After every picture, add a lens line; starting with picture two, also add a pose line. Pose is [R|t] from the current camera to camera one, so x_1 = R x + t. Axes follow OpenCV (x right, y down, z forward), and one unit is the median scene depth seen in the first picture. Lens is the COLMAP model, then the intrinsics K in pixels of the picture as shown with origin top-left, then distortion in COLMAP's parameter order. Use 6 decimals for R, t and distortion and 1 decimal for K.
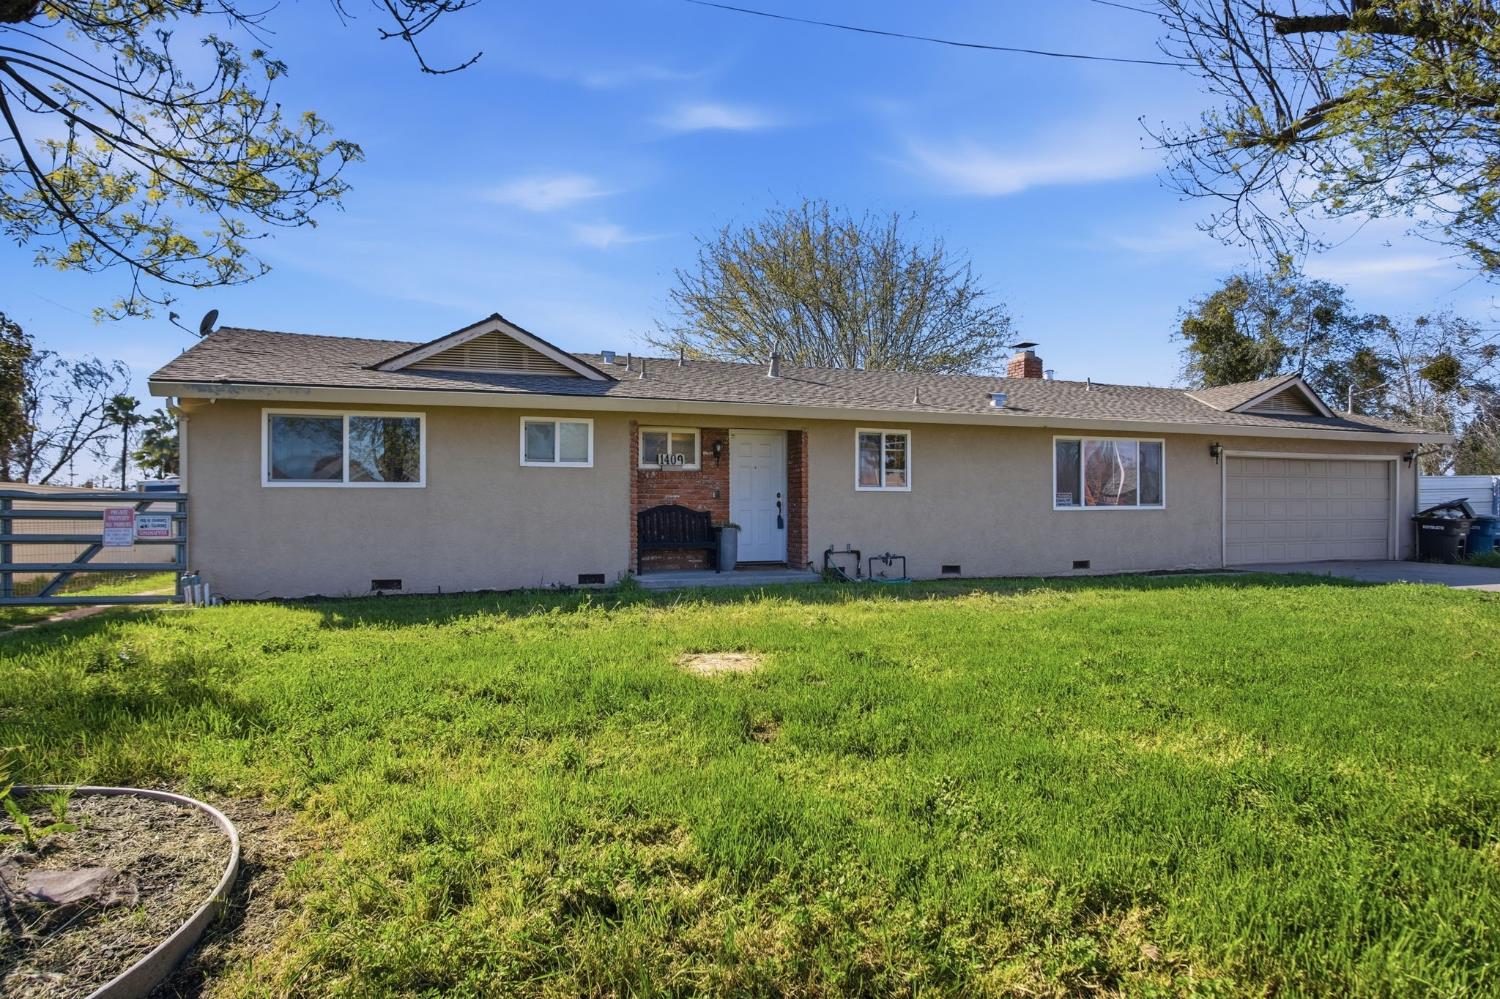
lens RADIAL K [[814.9, 0, 757.1], [0, 814.9, 501.7], [0, 0, 1]] dist [-0.029435, 0.006148]
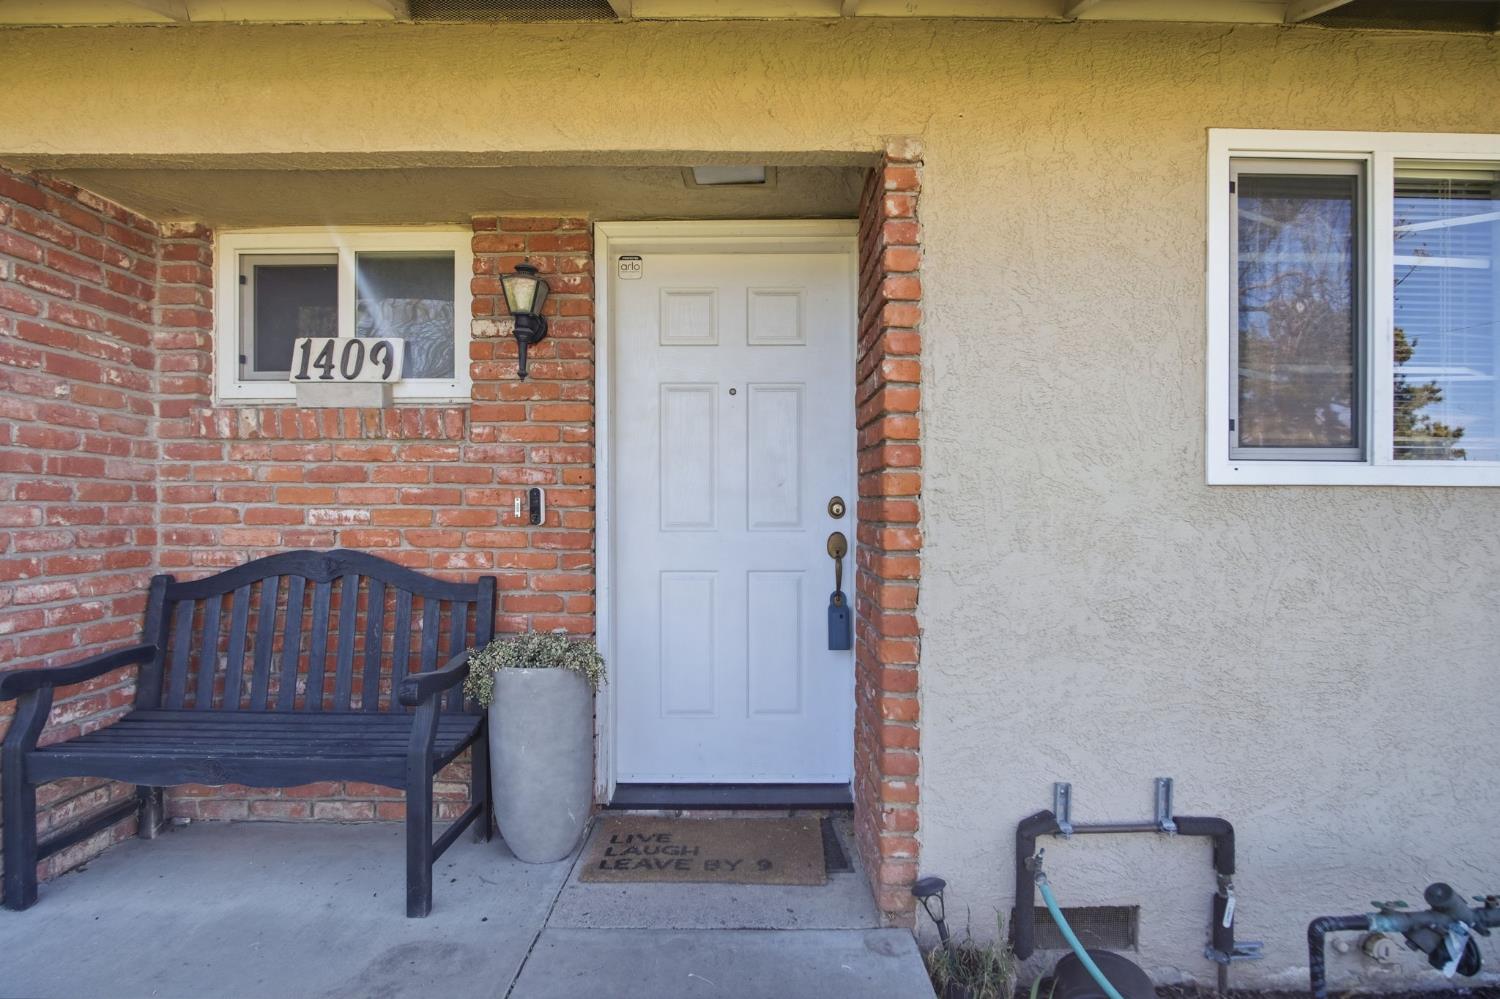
lens RADIAL K [[814.9, 0, 735.8], [0, 814.9, 528.0], [0, 0, 1]] dist [-0.029435, 0.006148]
pose [[0.937758, 0.009247, -0.347165, 0.085521], [-0.000665, 0.999691, 0.024831, -0.008194], [0.347288, -0.023055, 0.937475, 0.805102]]
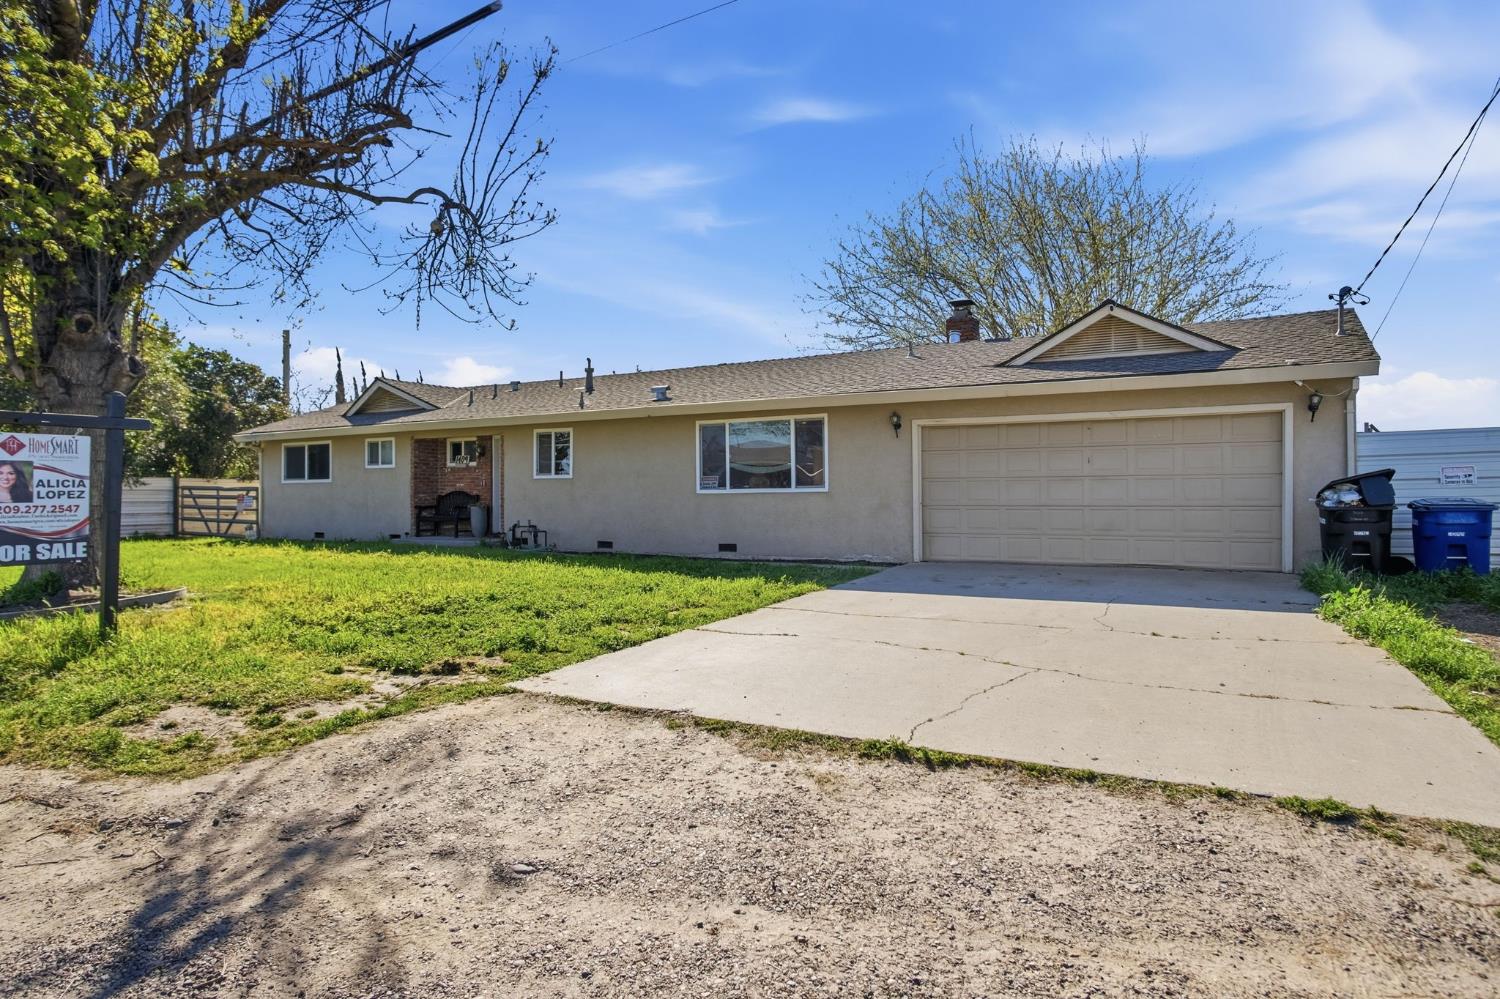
lens RADIAL K [[814.9, 0, 799.4], [0, 814.9, 493.8], [0, 0, 1]] dist [-0.029435, 0.006148]
pose [[0.704724, -0.003290, -0.709474, 1.327821], [0.008427, 0.999958, 0.003734, 0.009225], [0.709432, -0.008610, 0.704722, 0.401341]]
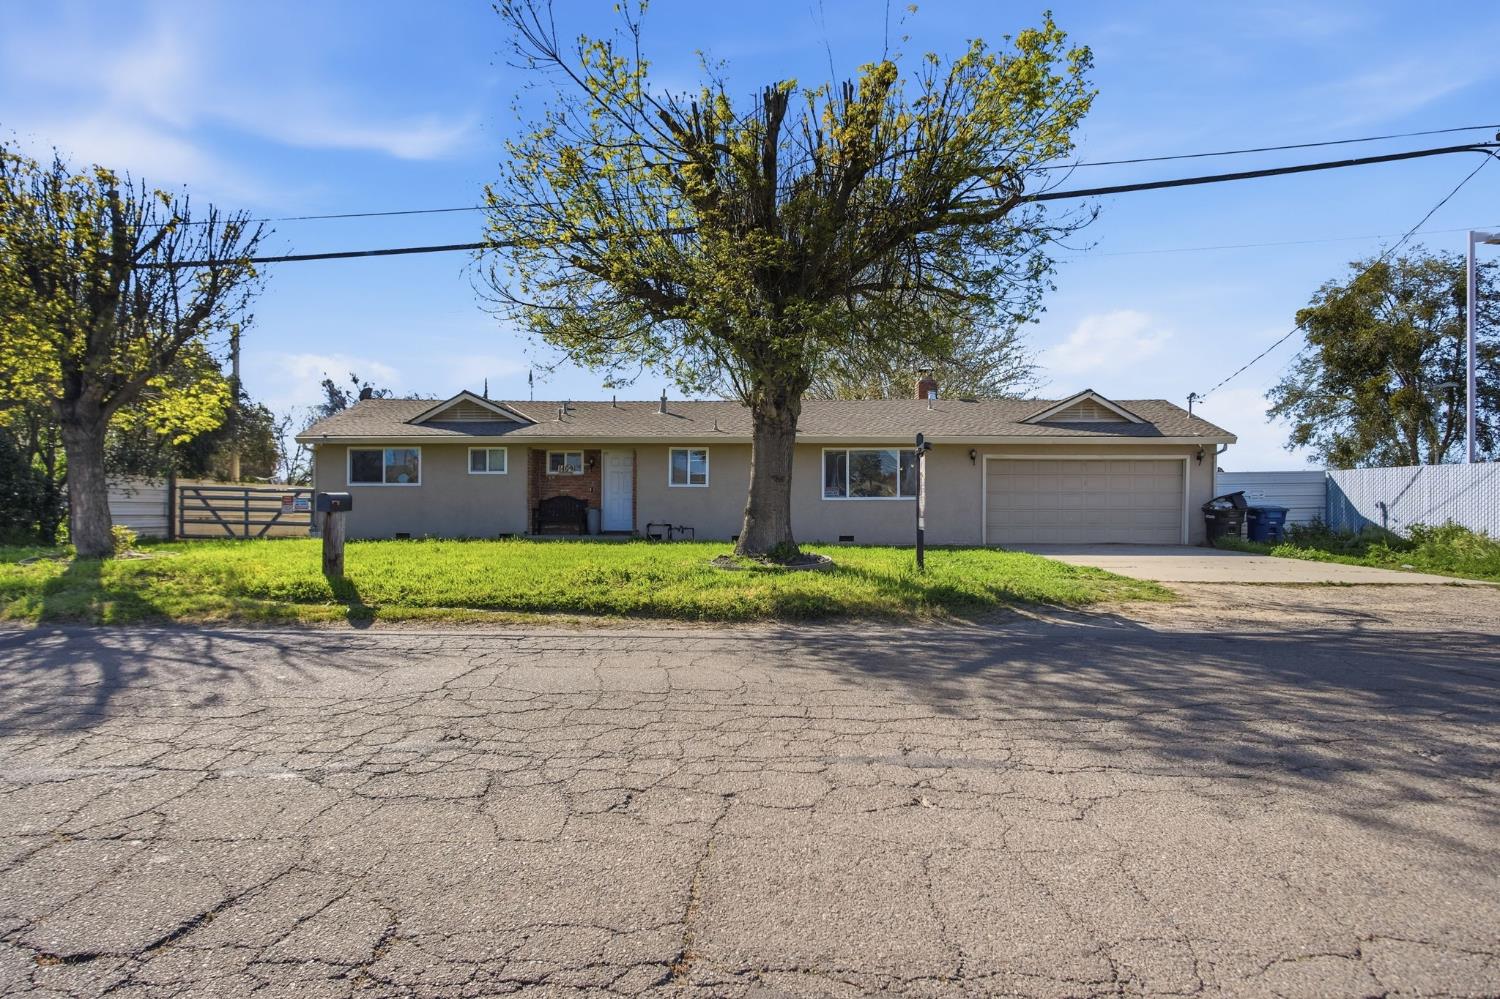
lens RADIAL K [[814.9, 0, 748.9], [0, 814.9, 506.7], [0, 0, 1]] dist [-0.029435, 0.006148]
pose [[0.937618, 0.003586, -0.347648, 0.829990], [-0.002274, 0.999989, 0.004180, 0.019130], [0.347659, -0.003128, 0.937616, -0.447895]]
